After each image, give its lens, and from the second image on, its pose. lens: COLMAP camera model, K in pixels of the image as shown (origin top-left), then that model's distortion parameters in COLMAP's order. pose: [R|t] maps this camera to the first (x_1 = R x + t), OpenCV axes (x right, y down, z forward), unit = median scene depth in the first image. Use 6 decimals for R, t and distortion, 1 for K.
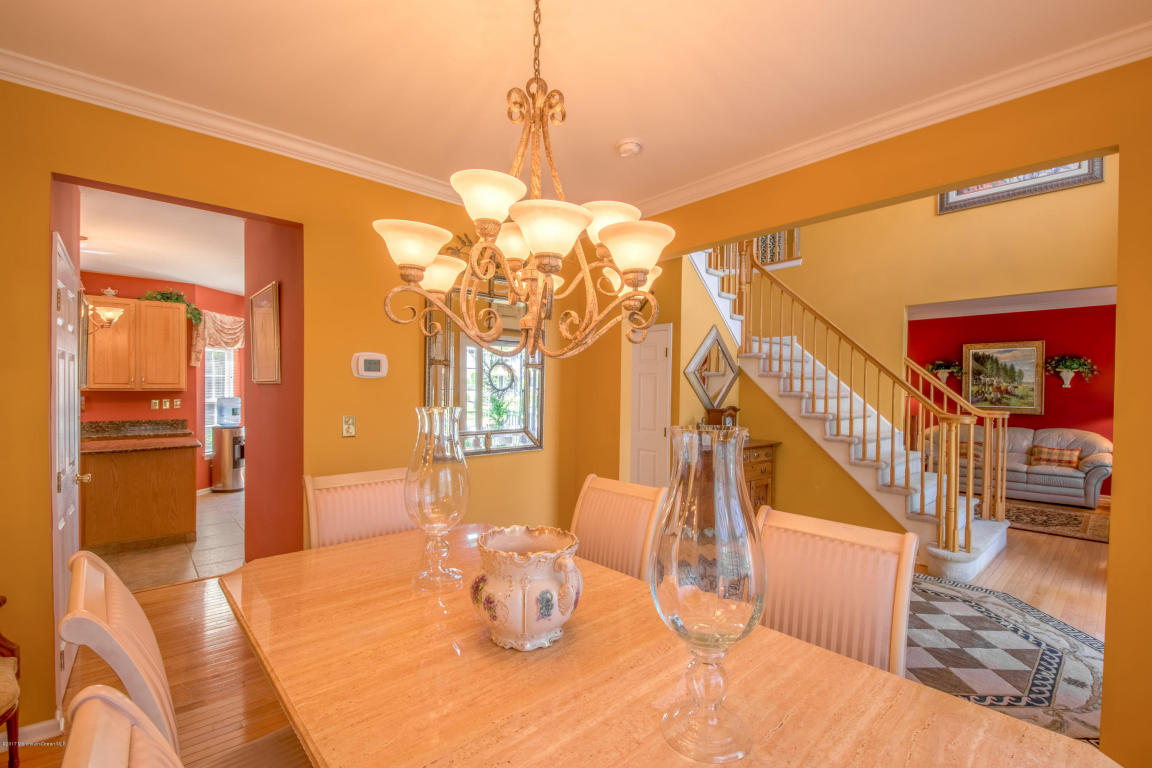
lens RADIAL K [[505.2, 0, 594.7], [0, 505.2, 391.2], [0, 0, 1]] dist [-0.002681, -0.004362]
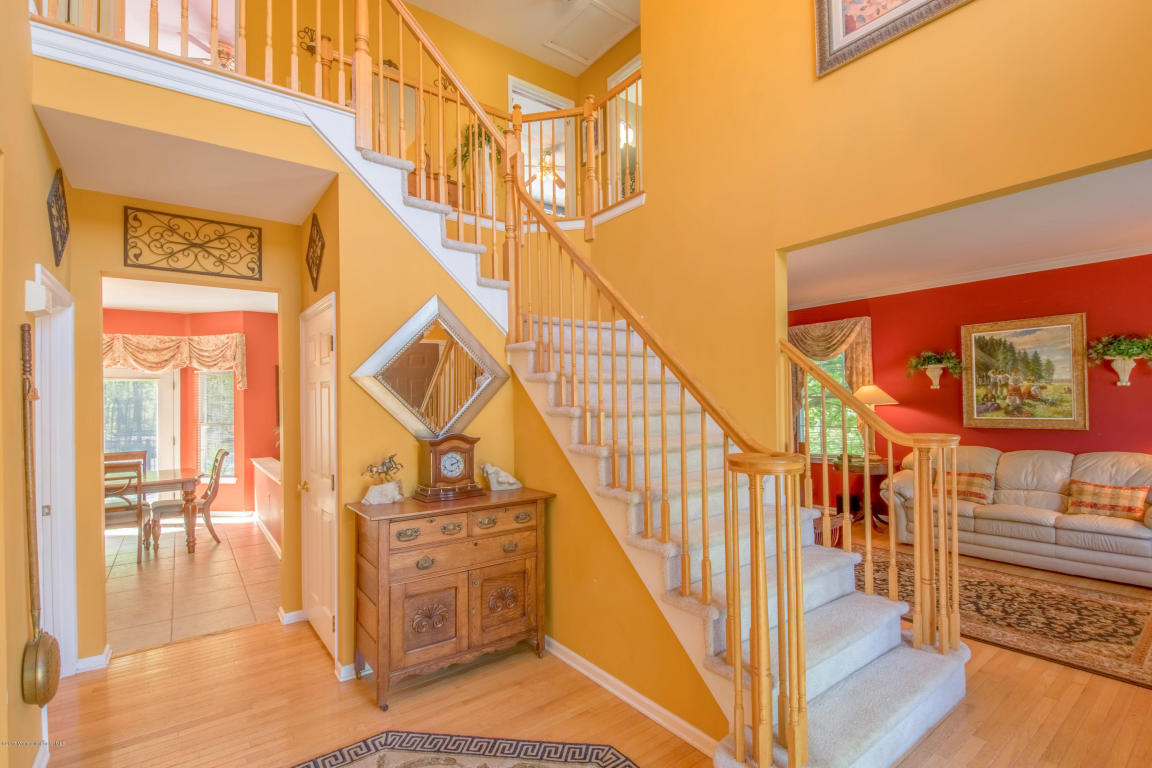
lens RADIAL K [[530.4, 0, 576.5], [0, 530.4, 393.2], [0, 0, 1]] dist [-0.011560, -0.004261]
pose [[0.994304, -0.026110, -0.103334, 0.330384], [0.023766, 0.999433, -0.023857, 0.001093], [0.103898, 0.021265, 0.994361, 0.287270]]
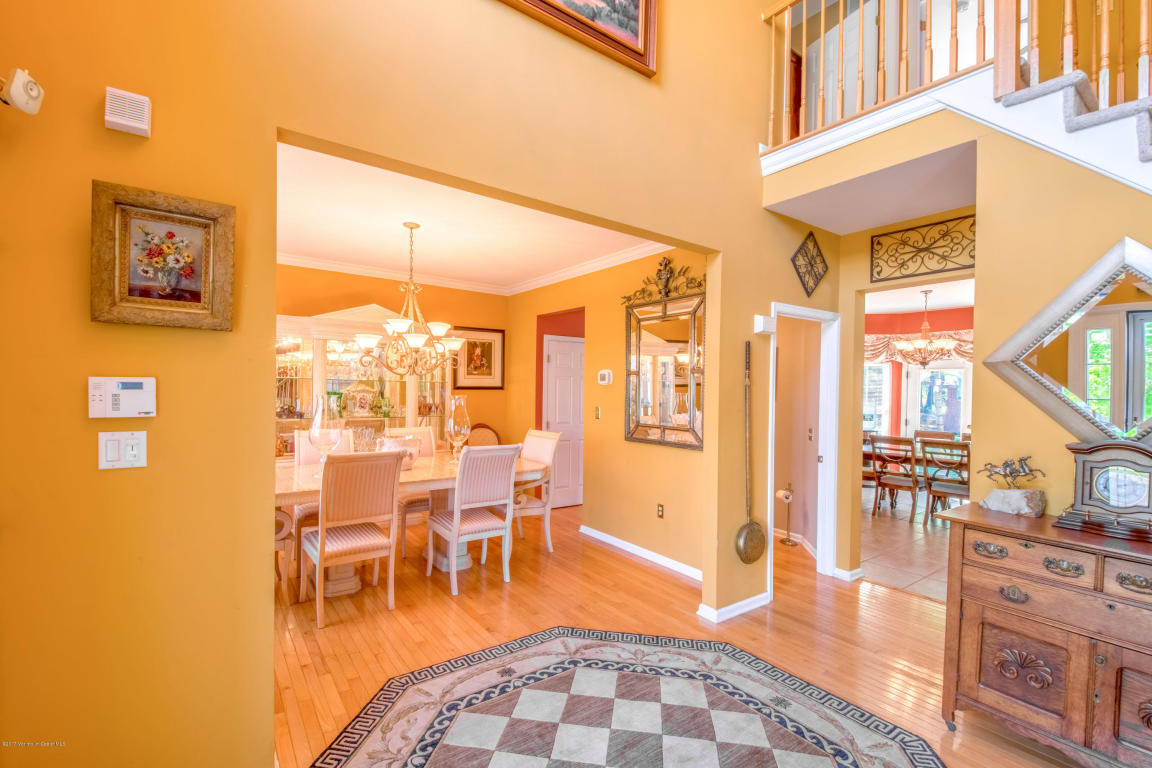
lens RADIAL K [[505.2, 0, 567.8], [0, 505.2, 393.9], [0, 0, 1]] dist [-0.002681, -0.004362]
pose [[-0.144167, -0.002185, -0.989551, 0.492957], [-0.021999, 0.999757, 0.000997, 0.001798], [0.989309, 0.021913, -0.144180, 0.433323]]
